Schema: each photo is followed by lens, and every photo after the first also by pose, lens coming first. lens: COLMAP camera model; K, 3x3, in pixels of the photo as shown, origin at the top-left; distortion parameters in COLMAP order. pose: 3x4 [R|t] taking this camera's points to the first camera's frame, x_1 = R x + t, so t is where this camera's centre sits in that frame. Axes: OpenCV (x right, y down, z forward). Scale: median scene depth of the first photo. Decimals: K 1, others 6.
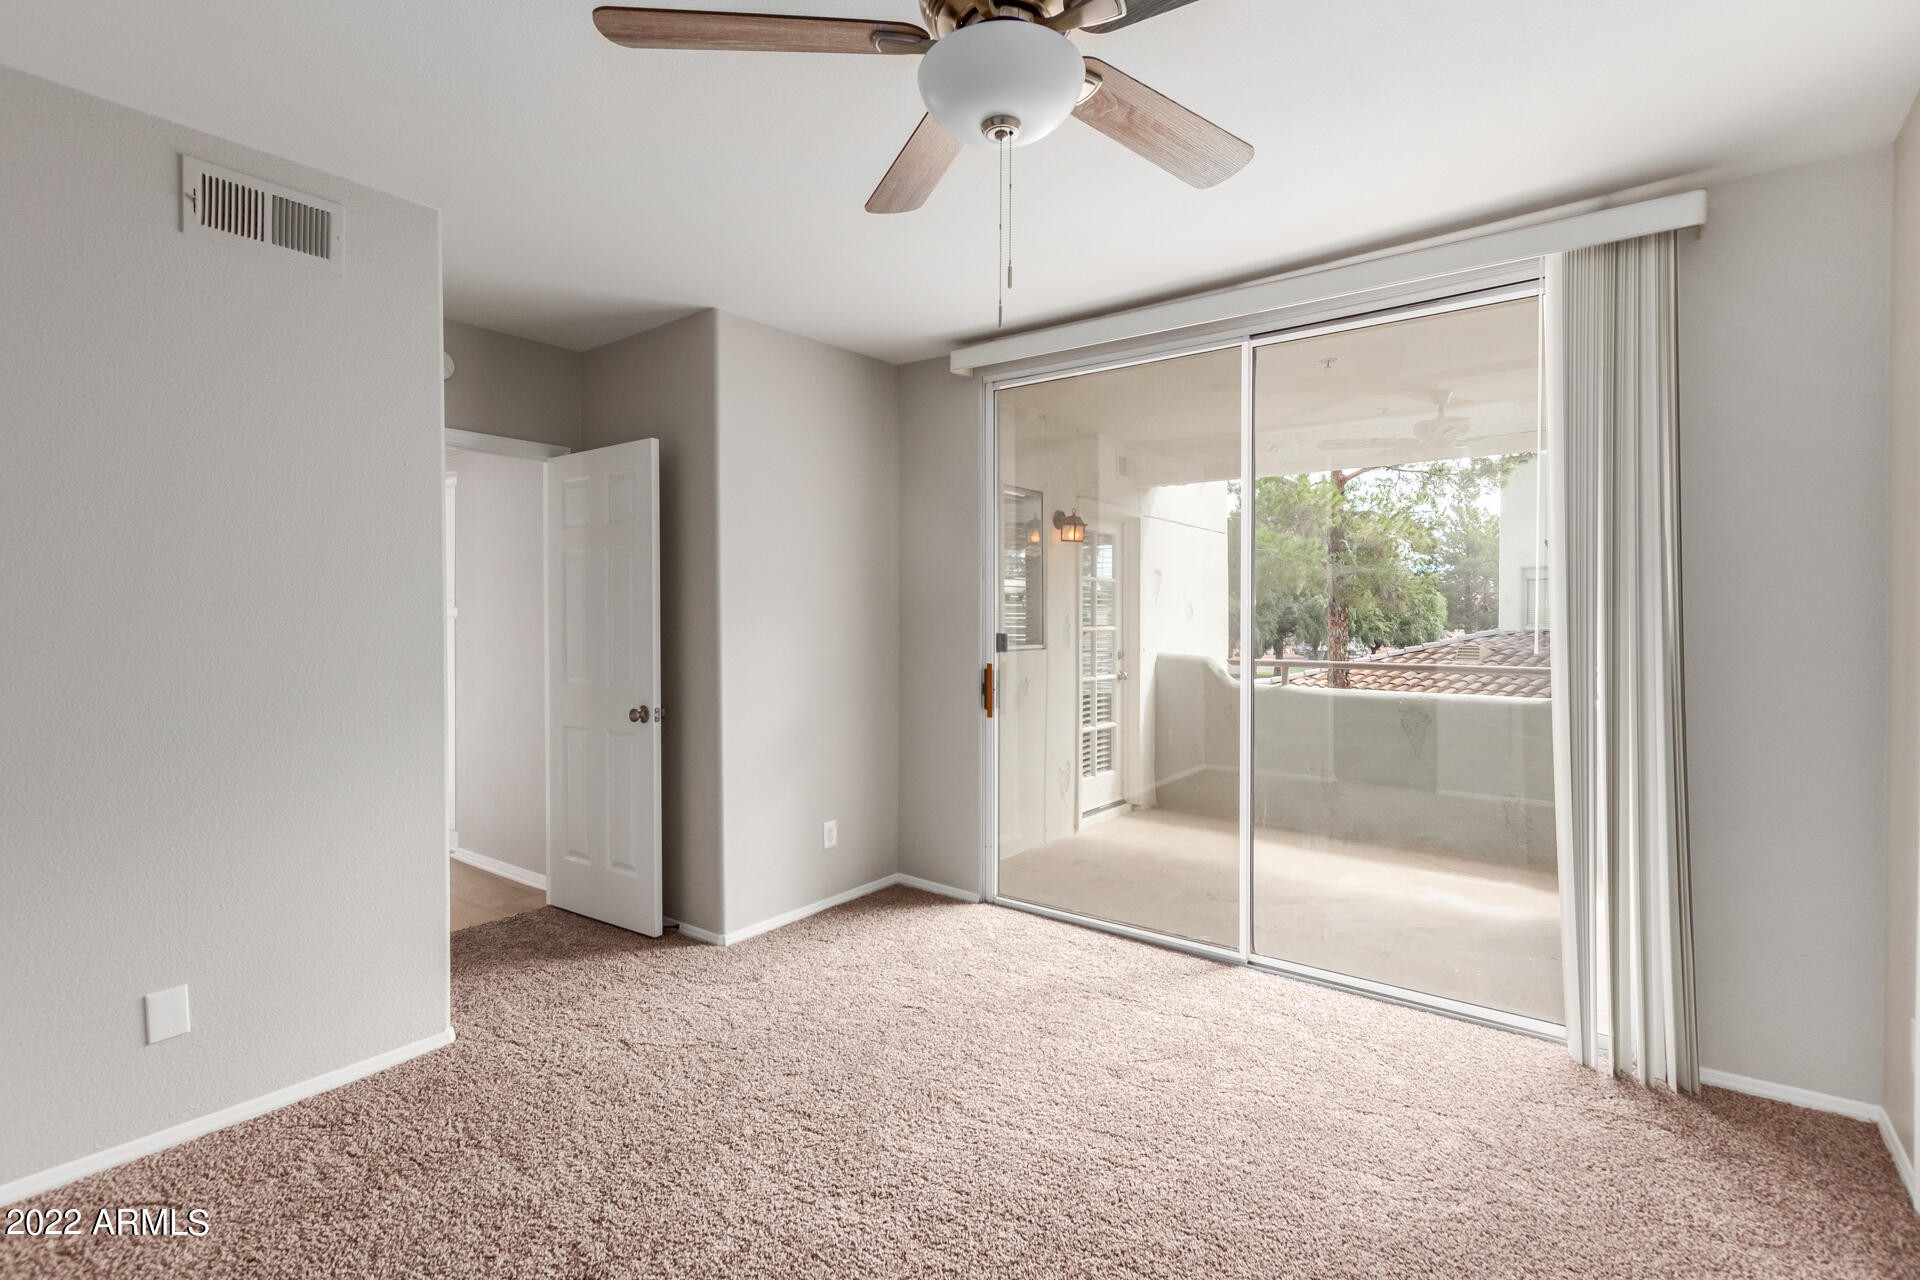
lens RADIAL K [[897.8, 0, 959.9], [0, 897.8, 622.6], [0, 0, 1]] dist [0.001864, -0.000372]
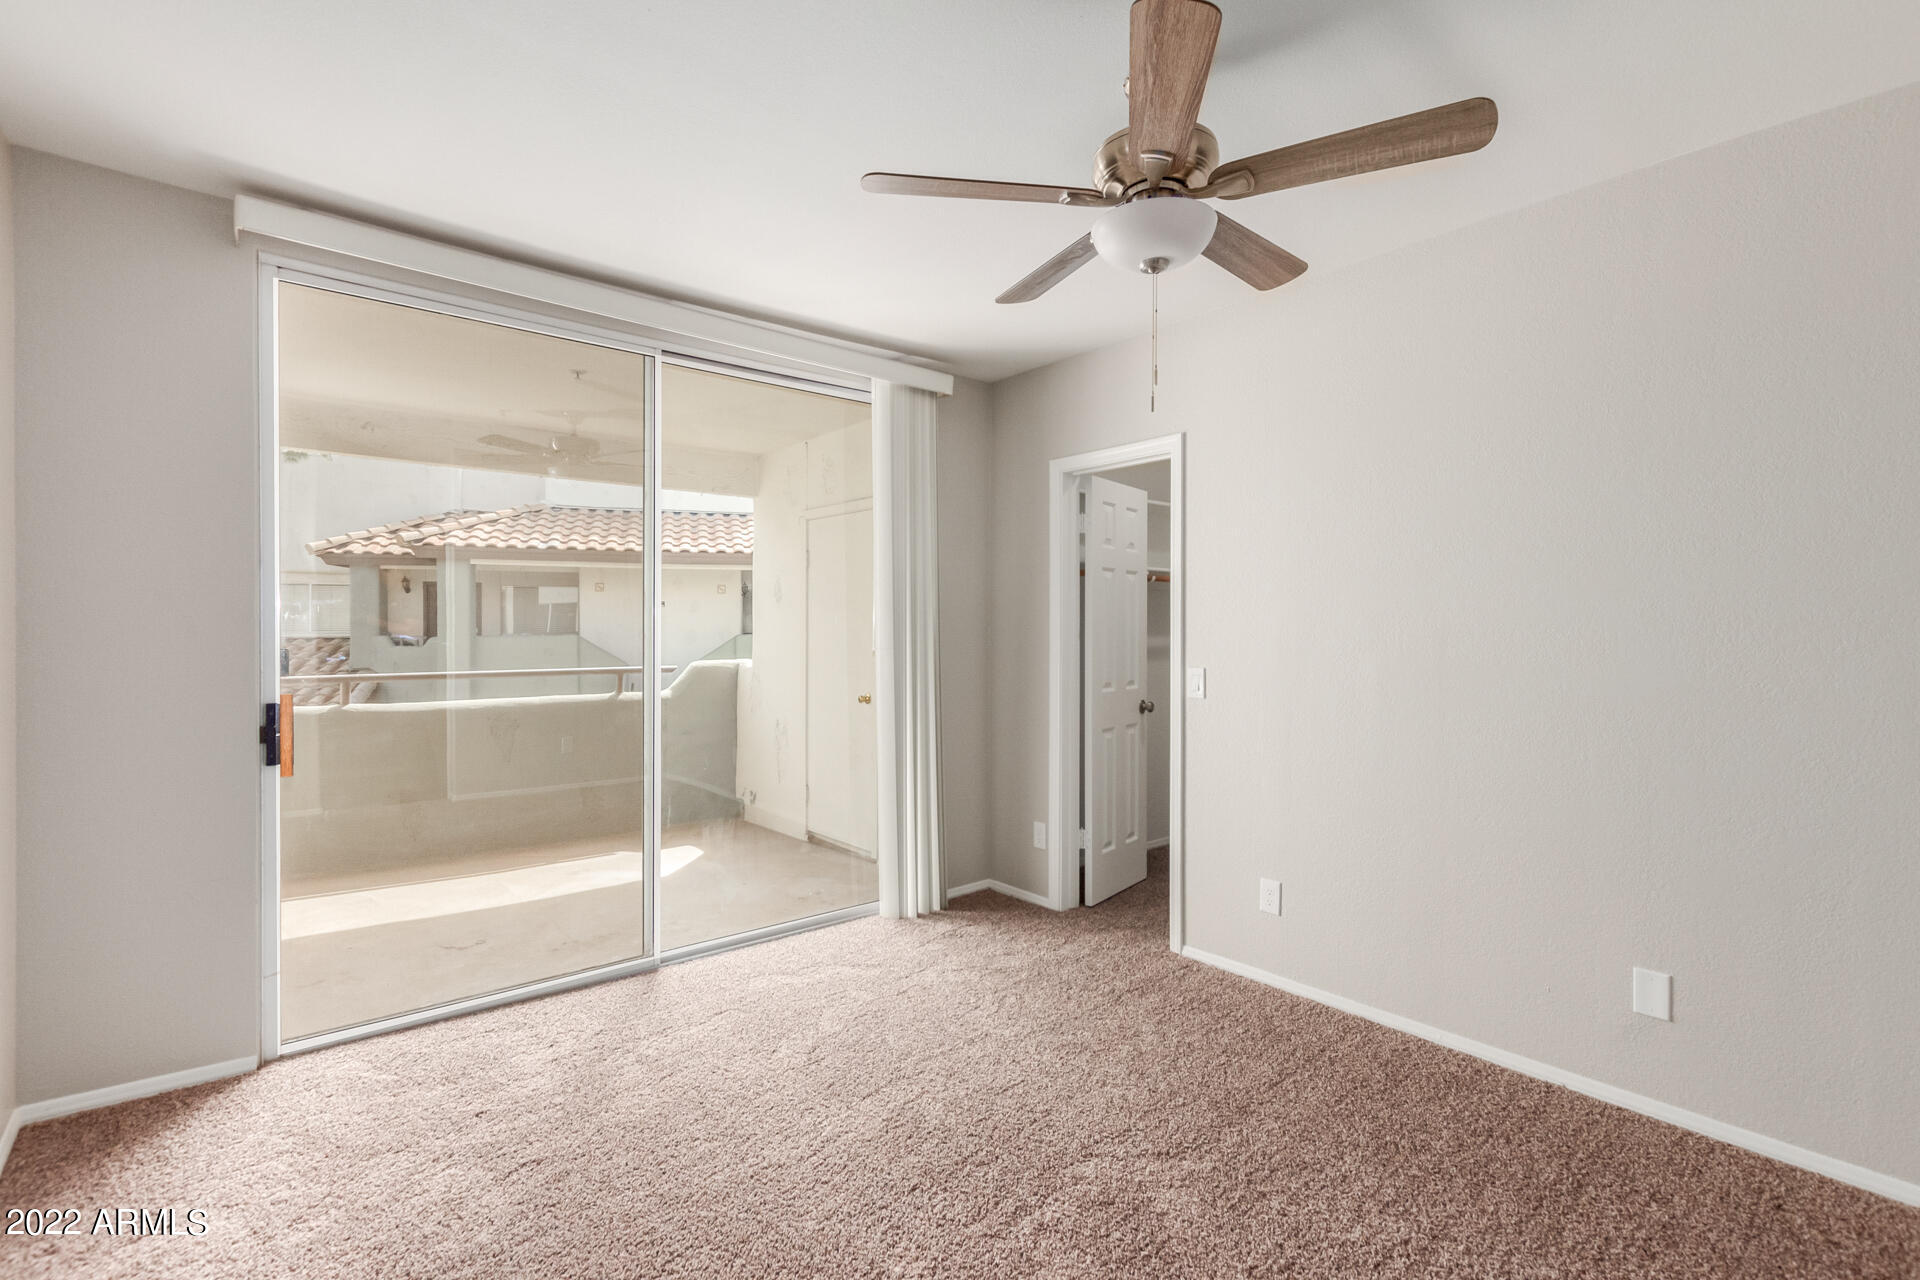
lens RADIAL K [[897.8, 0, 960.0], [0, 897.8, 636.9], [0, 0, 1]] dist [0.001864, -0.000372]
pose [[0.210283, -0.011414, 0.977574, -0.606736], [0.002751, 0.999935, 0.011083, -0.003209], [-0.977637, 0.000359, 0.210300, 0.452798]]
